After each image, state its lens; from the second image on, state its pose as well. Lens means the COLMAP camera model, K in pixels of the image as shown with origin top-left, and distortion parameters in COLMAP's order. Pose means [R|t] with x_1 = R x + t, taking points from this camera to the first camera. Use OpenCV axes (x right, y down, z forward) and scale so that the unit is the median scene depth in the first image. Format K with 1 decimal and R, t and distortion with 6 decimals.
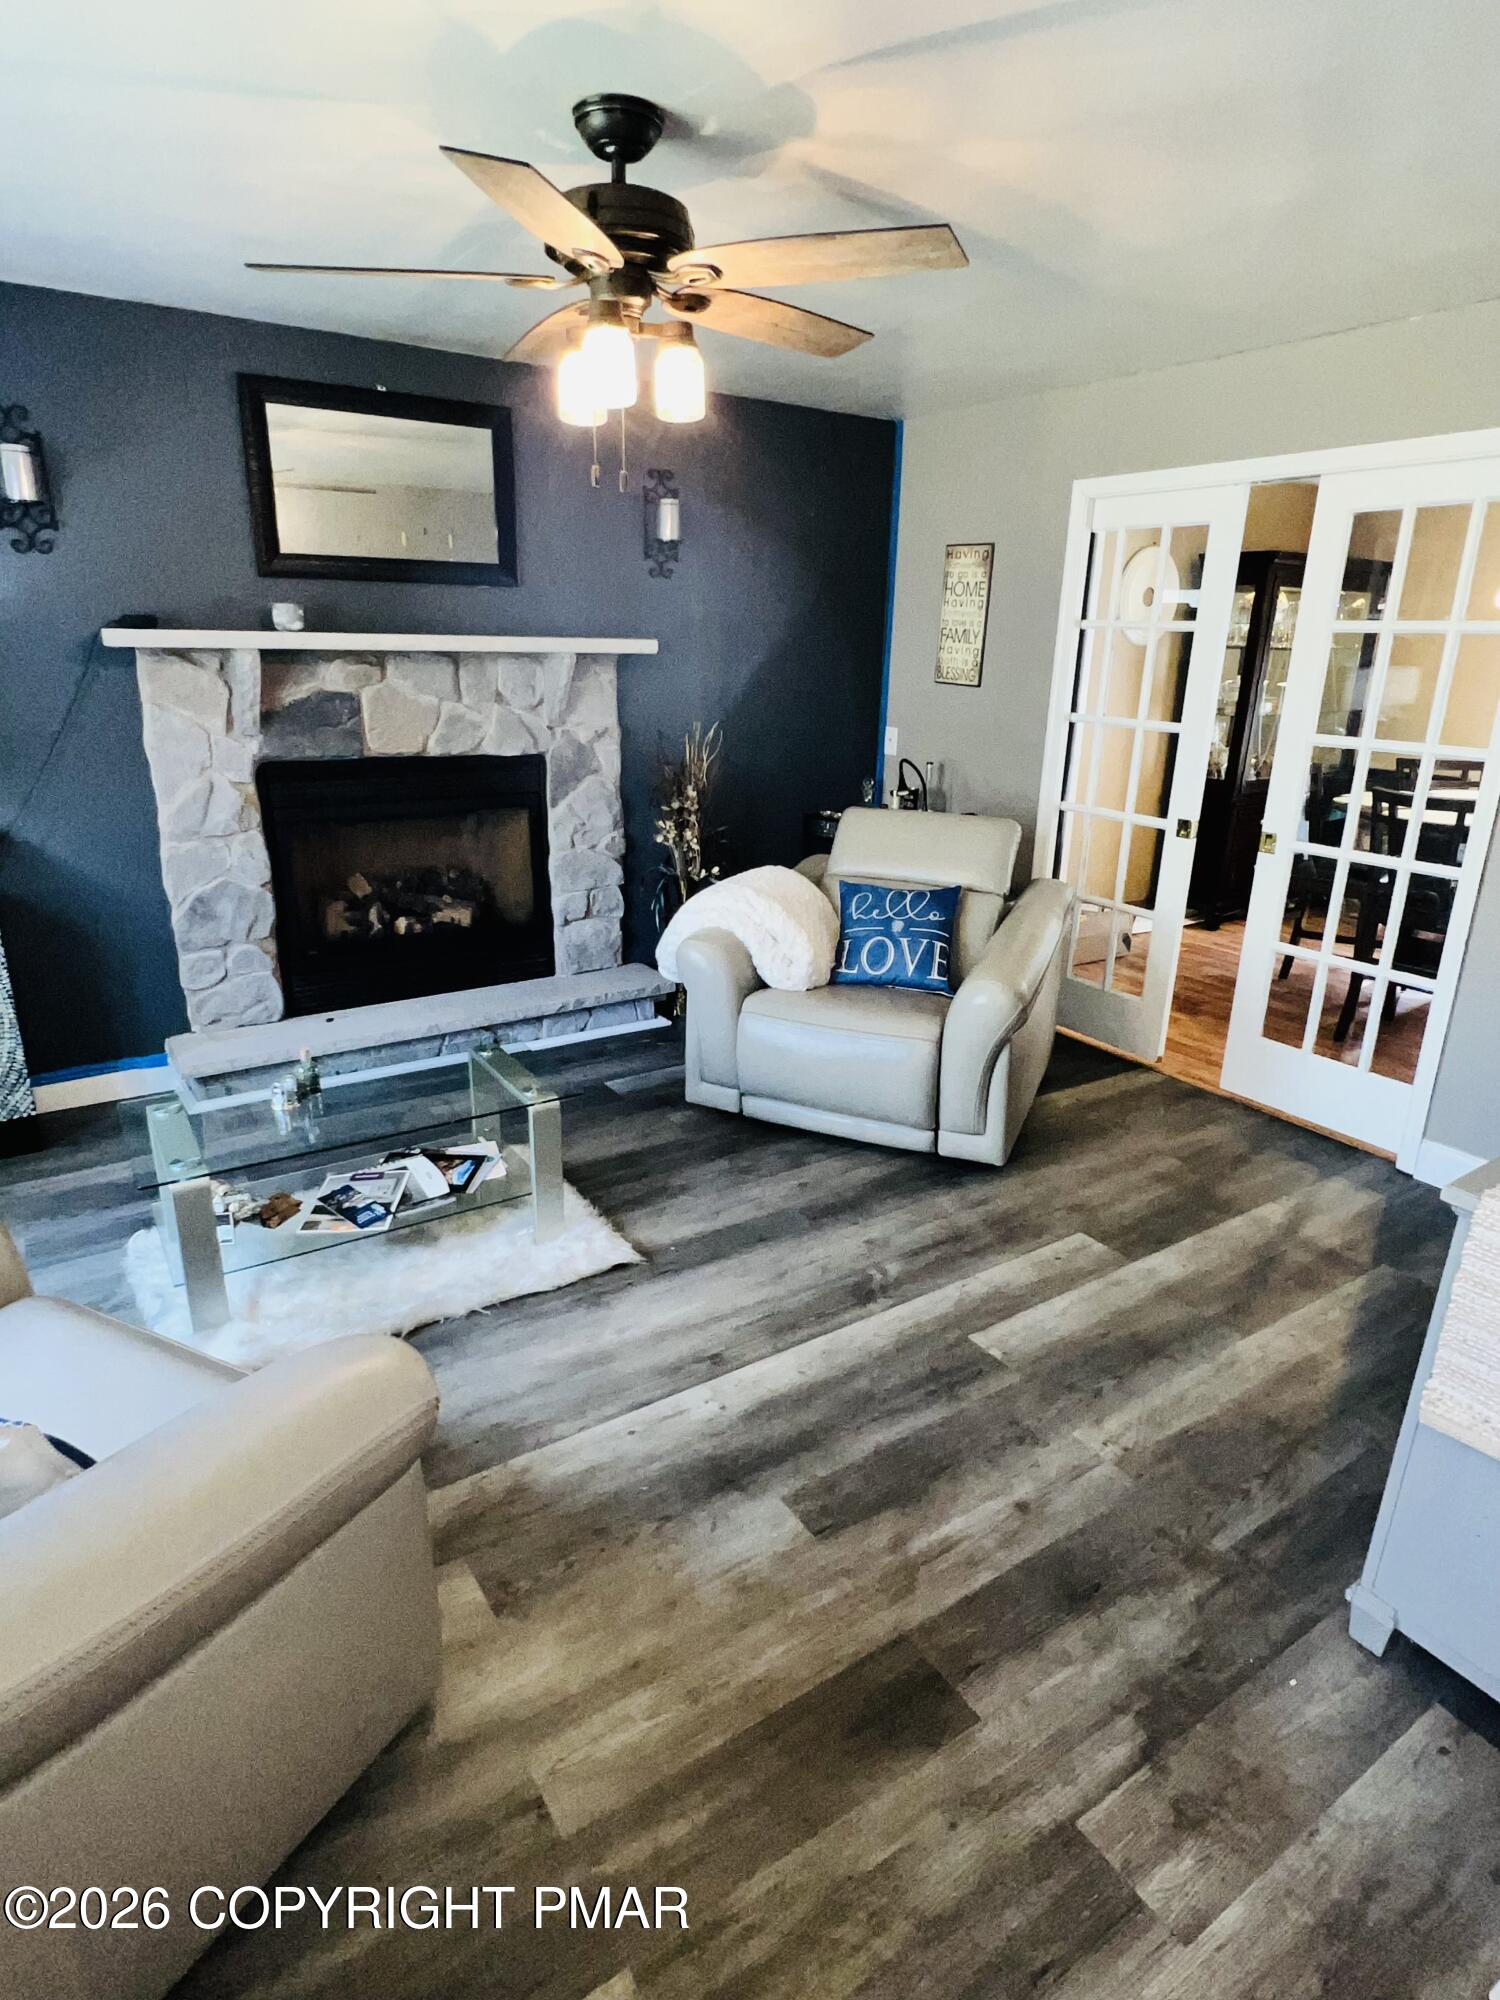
lens RADIAL K [[1107.5, 0, 749.3], [0, 1107.5, 1000.7], [0, 0, 1]] dist [0.000313, -0.002290]
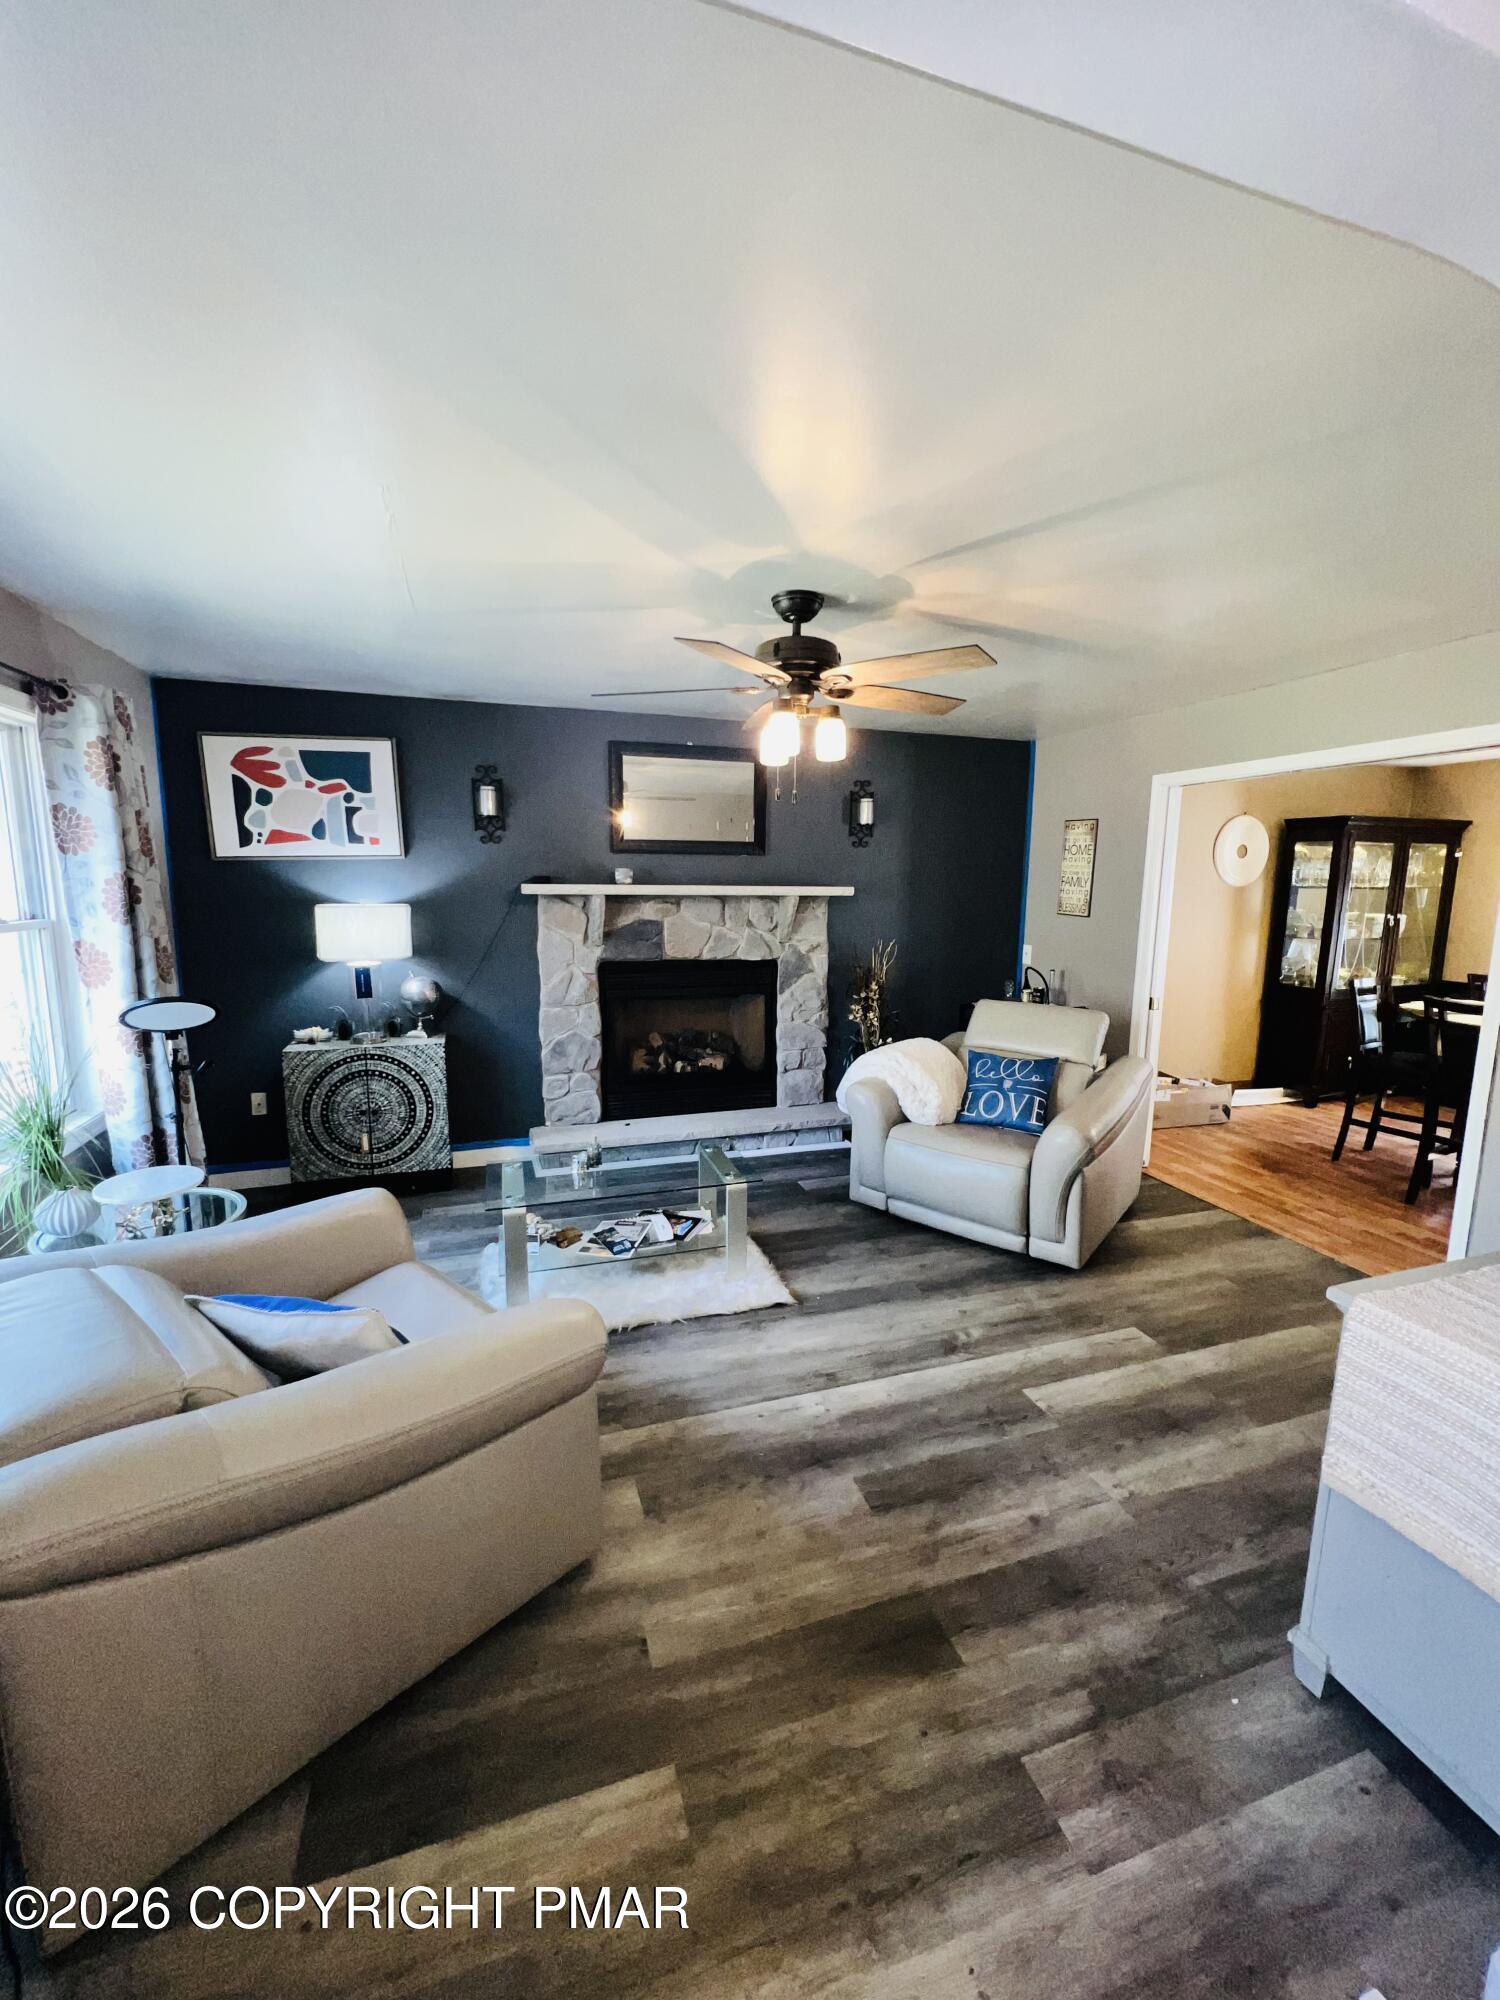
lens RADIAL K [[807.7, 0, 751.8], [0, 807.7, 1002.0], [0, 0, 1]] dist [-0.001731, 0.000706]
pose [[0.962618, 0.029202, -0.269285, 0.129040], [-0.074383, 0.984450, -0.159140, 0.022255], [0.260450, 0.173221, 0.949821, -0.085428]]
